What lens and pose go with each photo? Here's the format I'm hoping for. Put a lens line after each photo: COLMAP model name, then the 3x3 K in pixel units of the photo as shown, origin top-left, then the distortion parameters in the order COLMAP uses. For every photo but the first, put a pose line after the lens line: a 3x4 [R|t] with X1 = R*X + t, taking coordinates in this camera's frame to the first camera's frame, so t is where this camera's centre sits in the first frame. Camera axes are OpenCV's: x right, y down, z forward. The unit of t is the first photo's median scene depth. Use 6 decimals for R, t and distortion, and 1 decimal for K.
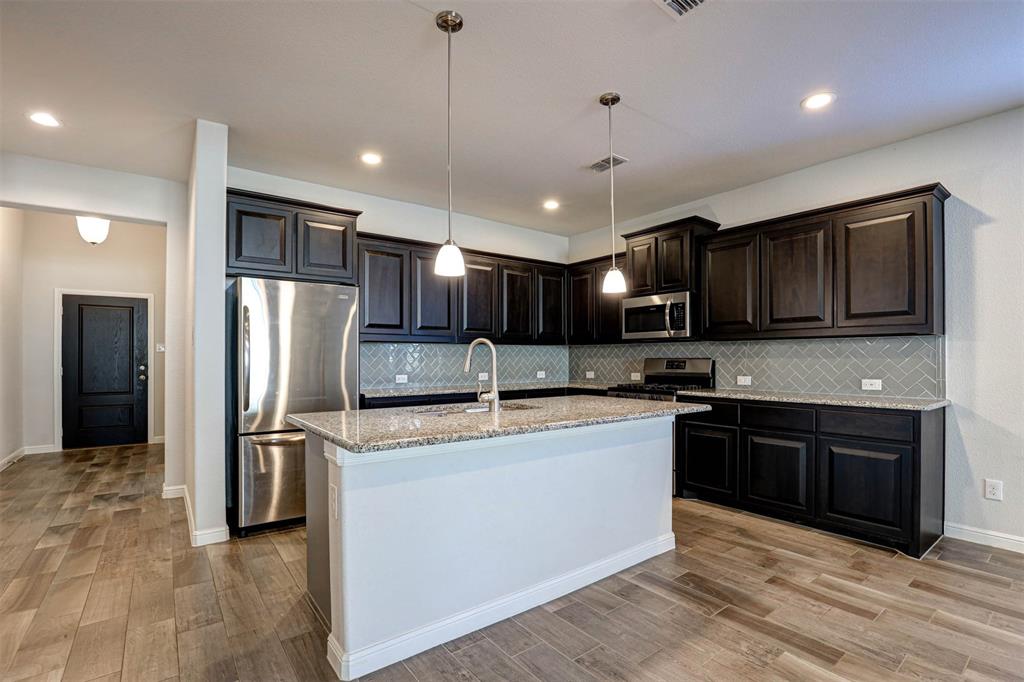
lens RADIAL K [[470.9, 0, 506.3], [0, 470.9, 361.5], [0, 0, 1]] dist [-0.033571, 0.002342]
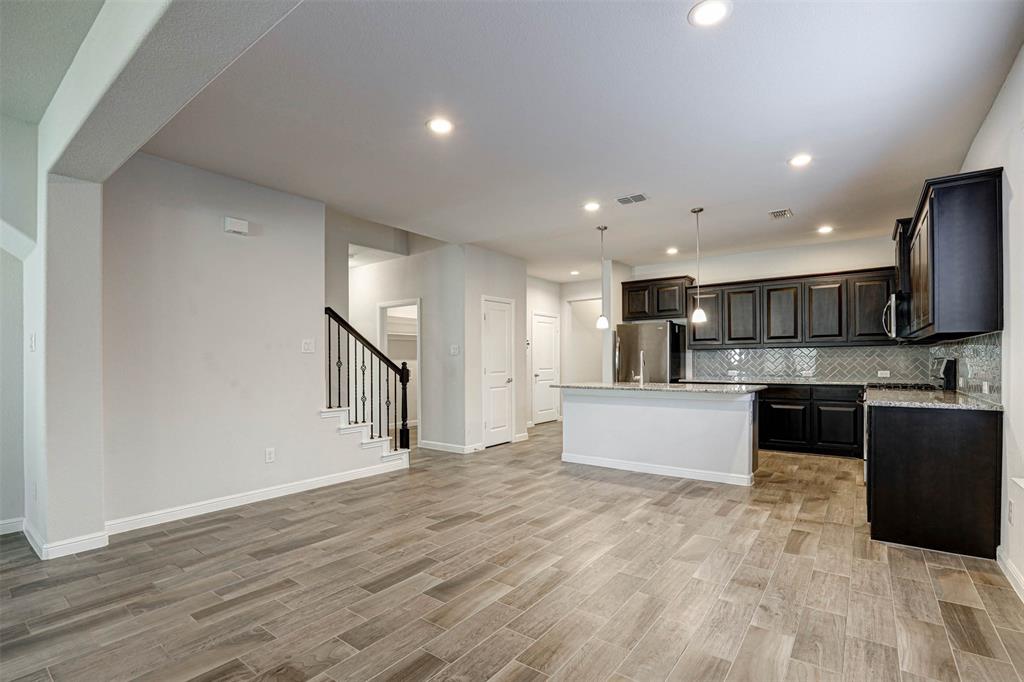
lens RADIAL K [[470.9, 0, 509.4], [0, 470.9, 363.1], [0, 0, 1]] dist [-0.033571, 0.002342]
pose [[0.270049, 0.002064, -0.962844, 1.215425], [0.002025, 0.999994, 0.002712, -0.000989], [0.962844, -0.002682, 0.270044, -0.104414]]
